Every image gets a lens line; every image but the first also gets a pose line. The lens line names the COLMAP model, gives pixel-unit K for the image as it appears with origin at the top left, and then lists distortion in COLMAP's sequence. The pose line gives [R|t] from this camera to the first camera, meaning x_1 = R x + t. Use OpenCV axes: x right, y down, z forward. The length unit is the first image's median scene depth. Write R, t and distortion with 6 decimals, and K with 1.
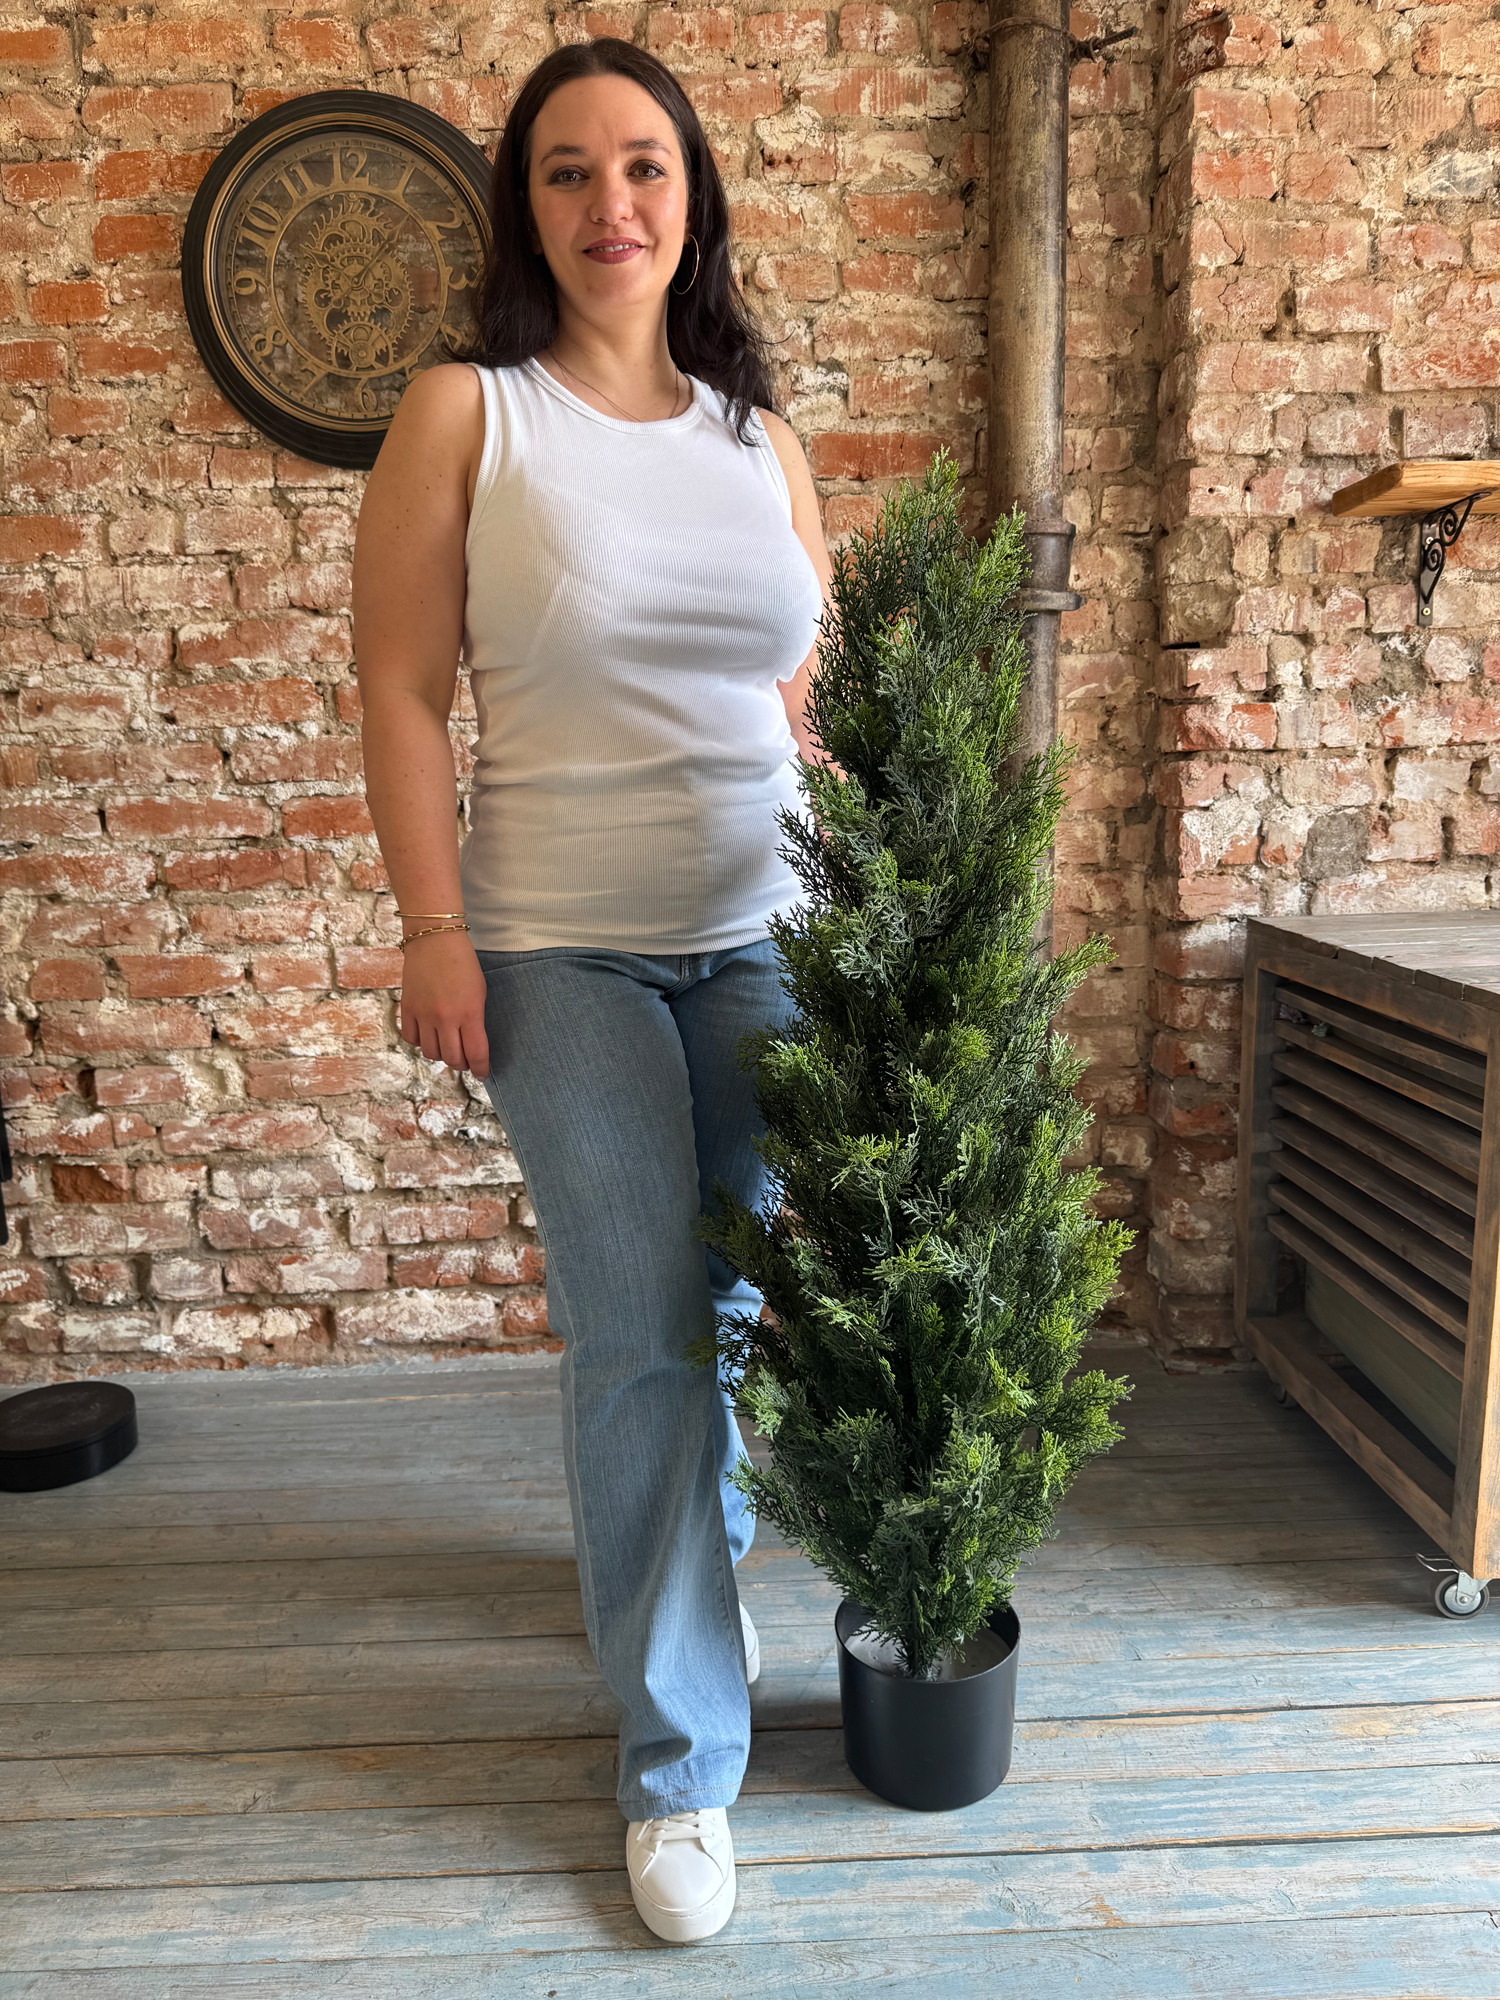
lens RADIAL K [[1398.9, 0, 754.2], [0, 1398.9, 1000.1], [0, 0, 1]] dist [0.013259, -0.013115]
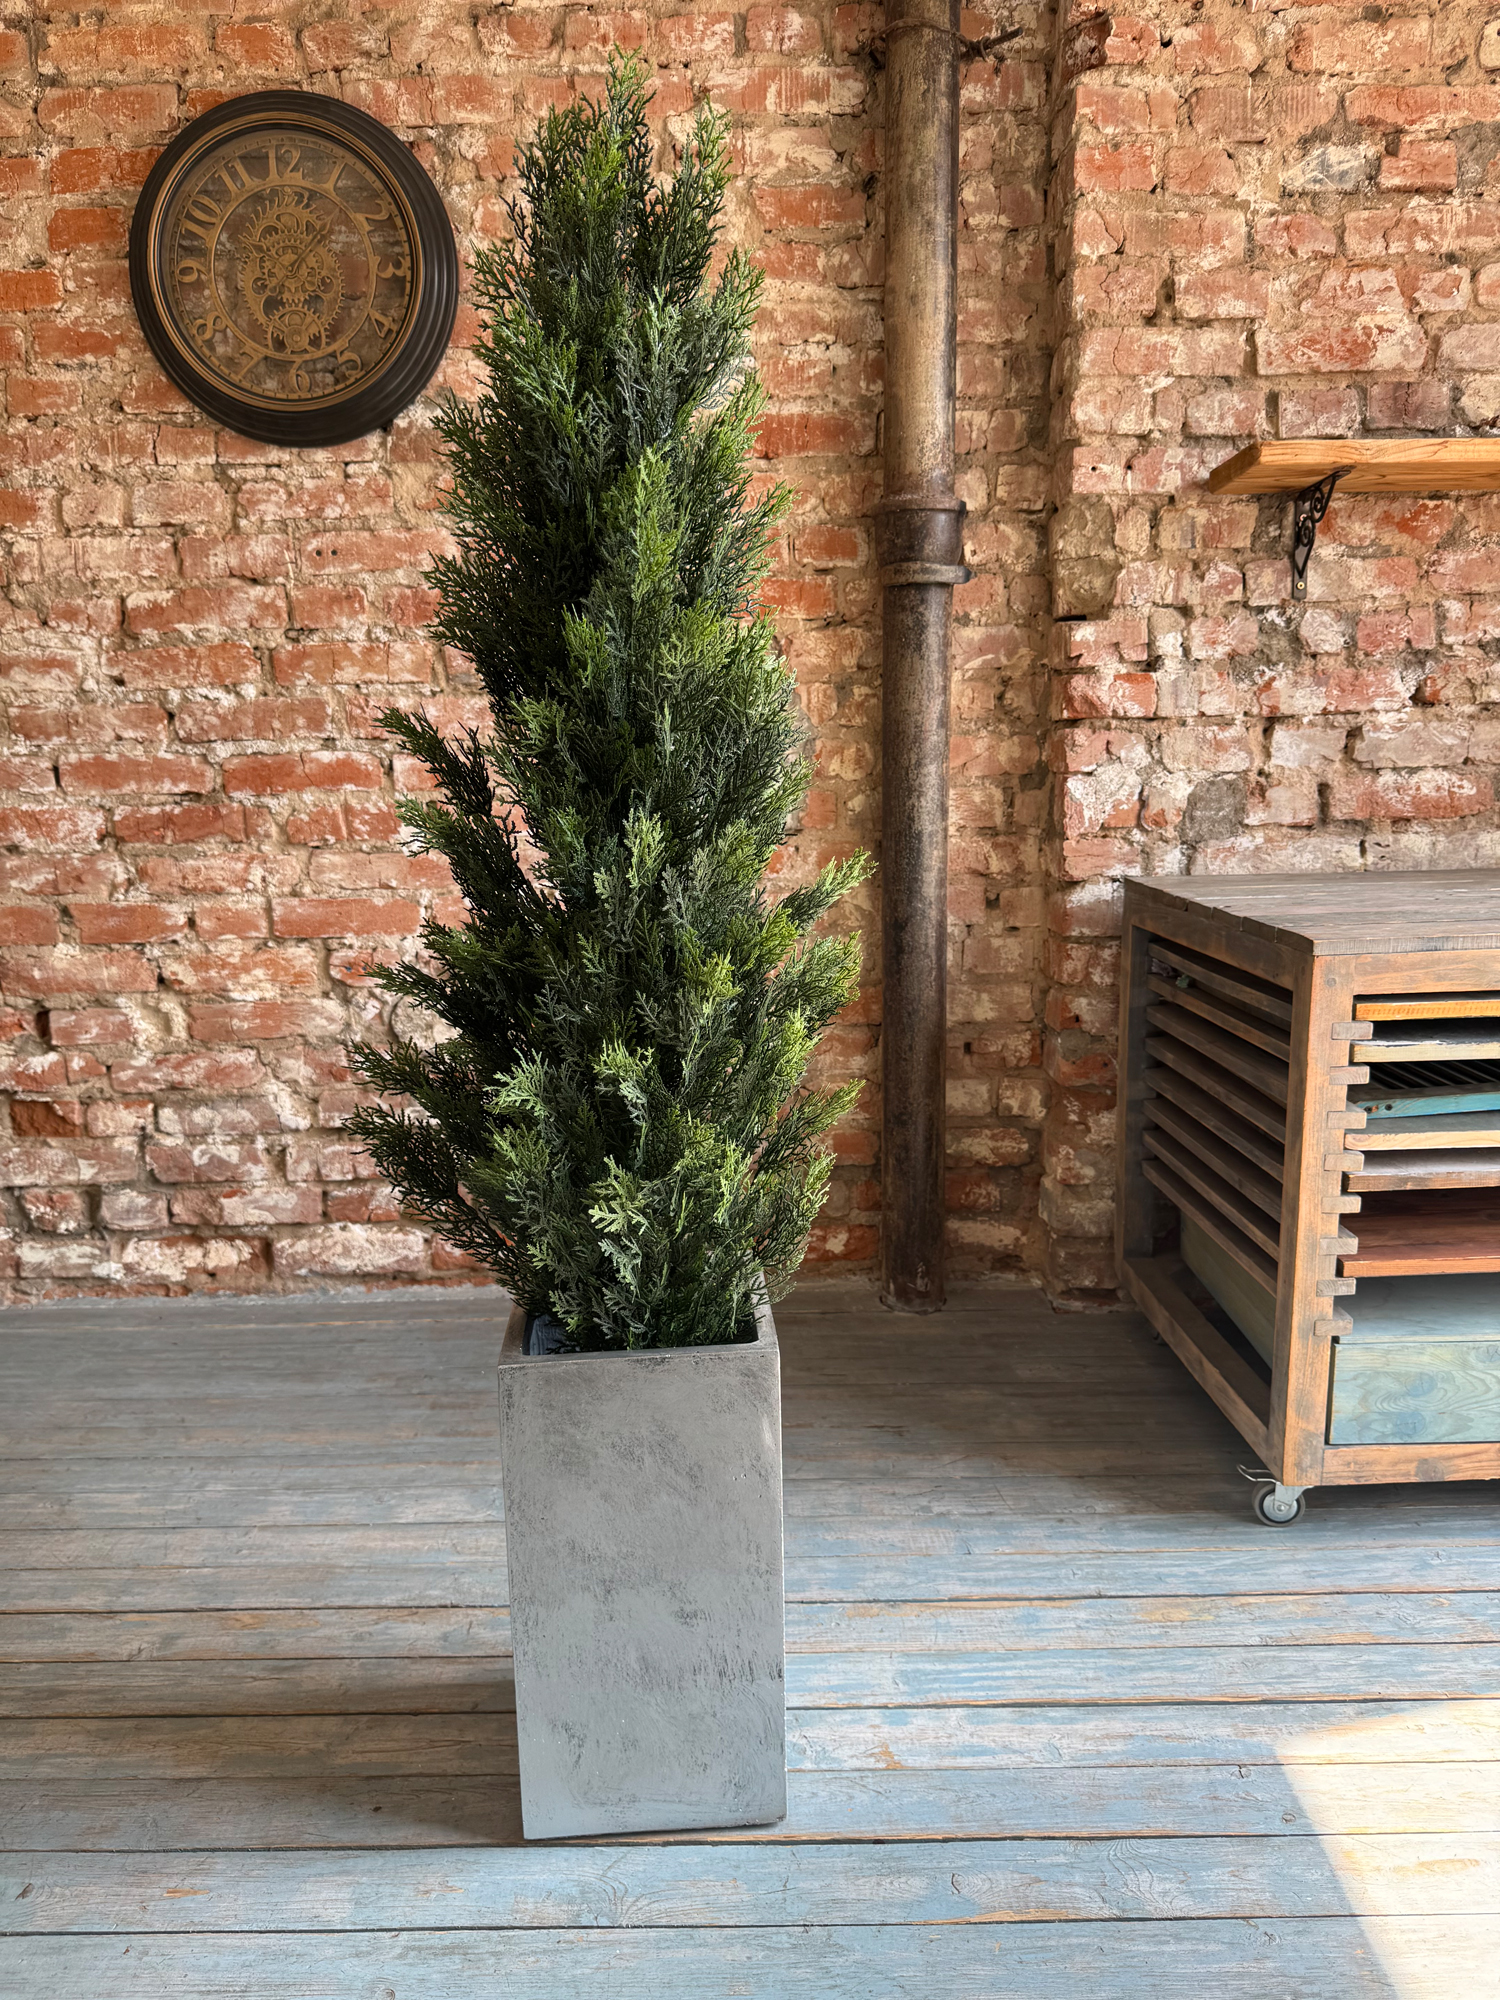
lens RADIAL K [[1398.9, 0, 745.6], [0, 1398.9, 999.3], [0, 0, 1]] dist [0.013259, -0.013115]
pose [[0.999588, 0.012912, -0.025630, 0.094196], [-0.012805, 0.999908, 0.004368, 0.031852], [0.025684, -0.004038, 0.999662, -0.057625]]
